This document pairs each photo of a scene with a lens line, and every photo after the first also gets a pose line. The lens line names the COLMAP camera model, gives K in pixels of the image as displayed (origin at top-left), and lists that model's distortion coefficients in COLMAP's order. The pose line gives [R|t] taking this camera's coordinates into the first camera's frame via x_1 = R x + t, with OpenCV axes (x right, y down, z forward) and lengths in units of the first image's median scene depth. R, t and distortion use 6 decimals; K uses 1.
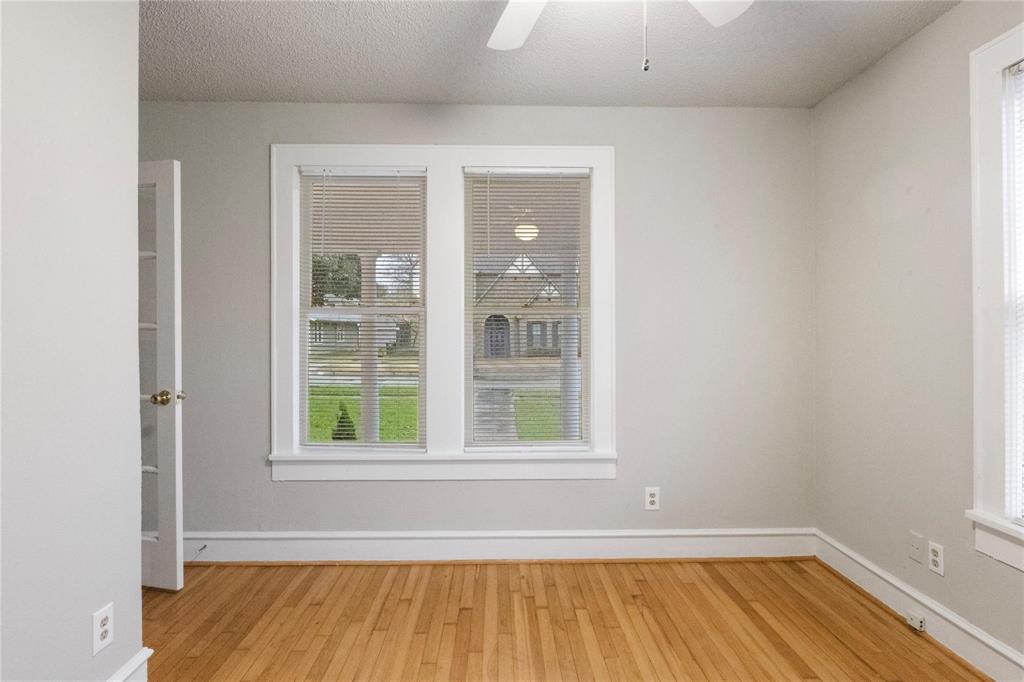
lens RADIAL K [[520.2, 0, 512.9], [0, 520.2, 335.5], [0, 0, 1]] dist [-0.001090, -0.001479]
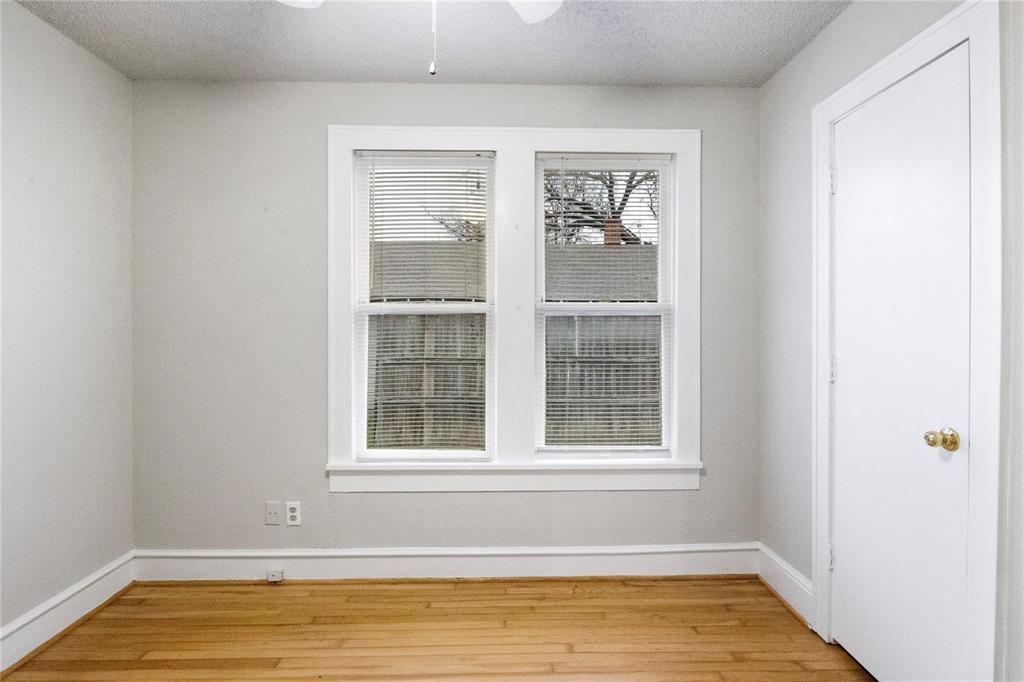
lens RADIAL K [[520.2, 0, 512.9], [0, 520.2, 335.5], [0, 0, 1]] dist [-0.001090, -0.001479]
pose [[0.000519, -0.005869, 0.999983, -0.376560], [0.000380, 0.999983, 0.005869, -0.001983], [-1.000000, 0.000377, 0.000522, 0.429744]]
